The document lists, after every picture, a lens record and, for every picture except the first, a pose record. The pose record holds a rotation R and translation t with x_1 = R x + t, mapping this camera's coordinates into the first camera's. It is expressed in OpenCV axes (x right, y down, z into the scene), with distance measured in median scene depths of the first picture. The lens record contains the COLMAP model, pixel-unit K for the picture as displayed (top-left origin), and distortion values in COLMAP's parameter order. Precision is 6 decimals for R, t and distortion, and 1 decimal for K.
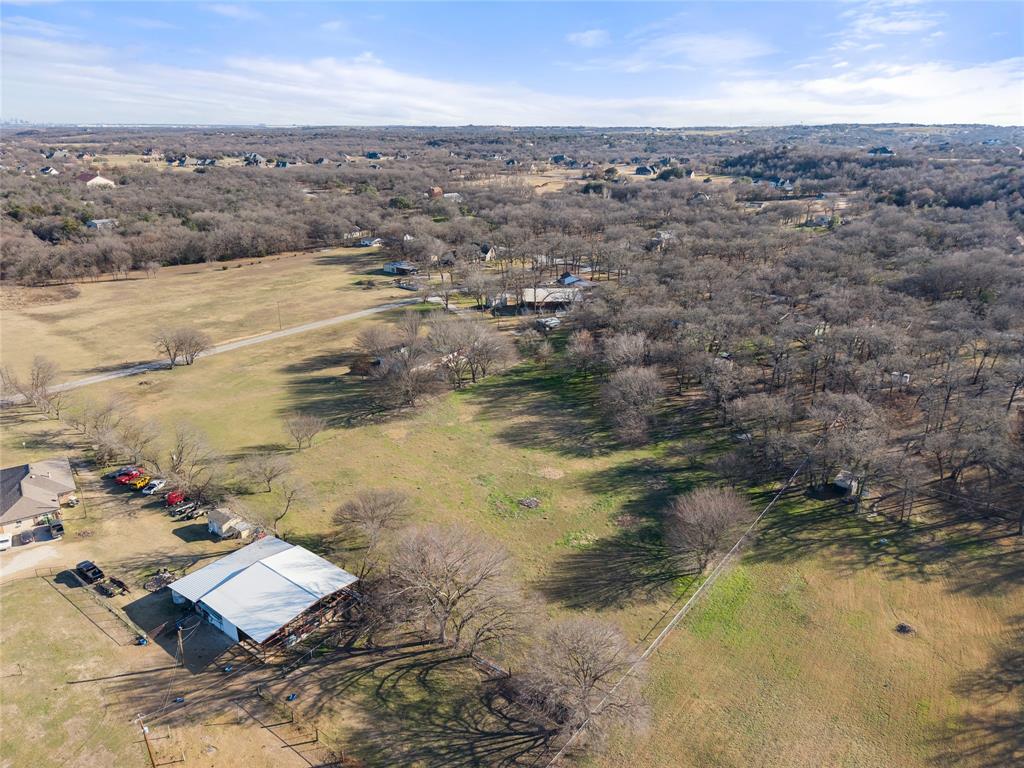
lens RADIAL K [[760.1, 0, 512.0], [0, 760.1, 384.0], [0, 0, 1]] dist [0.060723, -0.112329]
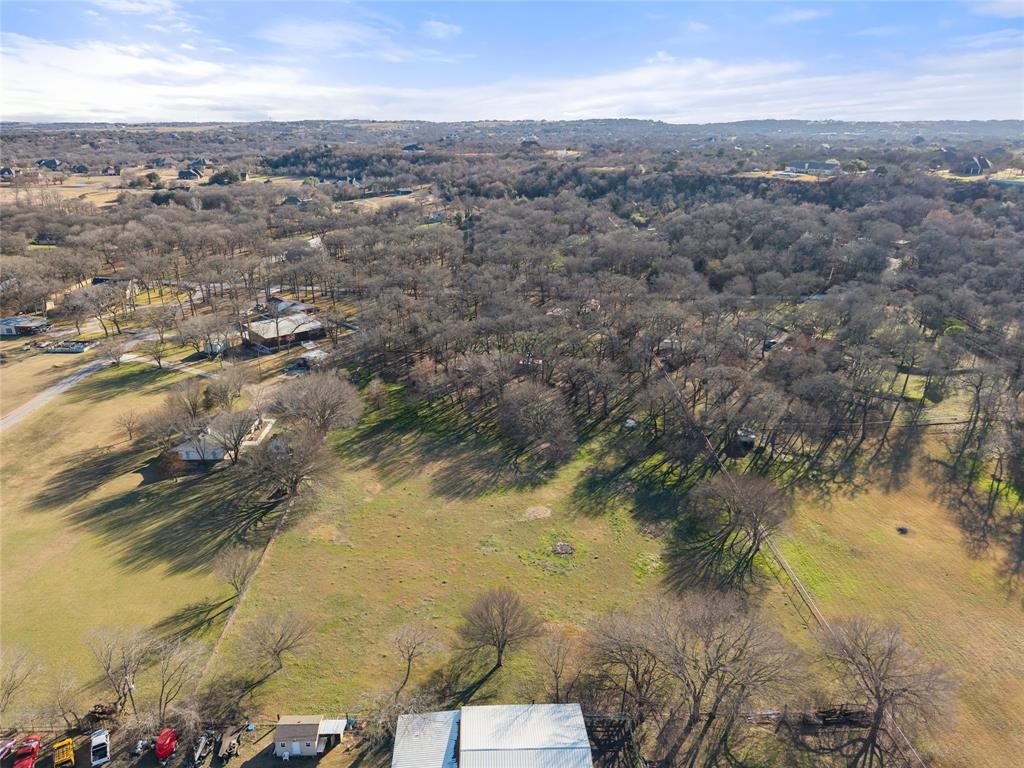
lens RADIAL K [[760.1, 0, 512.0], [0, 760.1, 384.0], [0, 0, 1]] dist [0.060723, -0.112329]
pose [[0.740978, -0.218305, 0.635055, -0.404028], [0.213982, 0.973145, 0.084853, -0.091212], [-0.636525, 0.073017, 0.767792, 0.235770]]
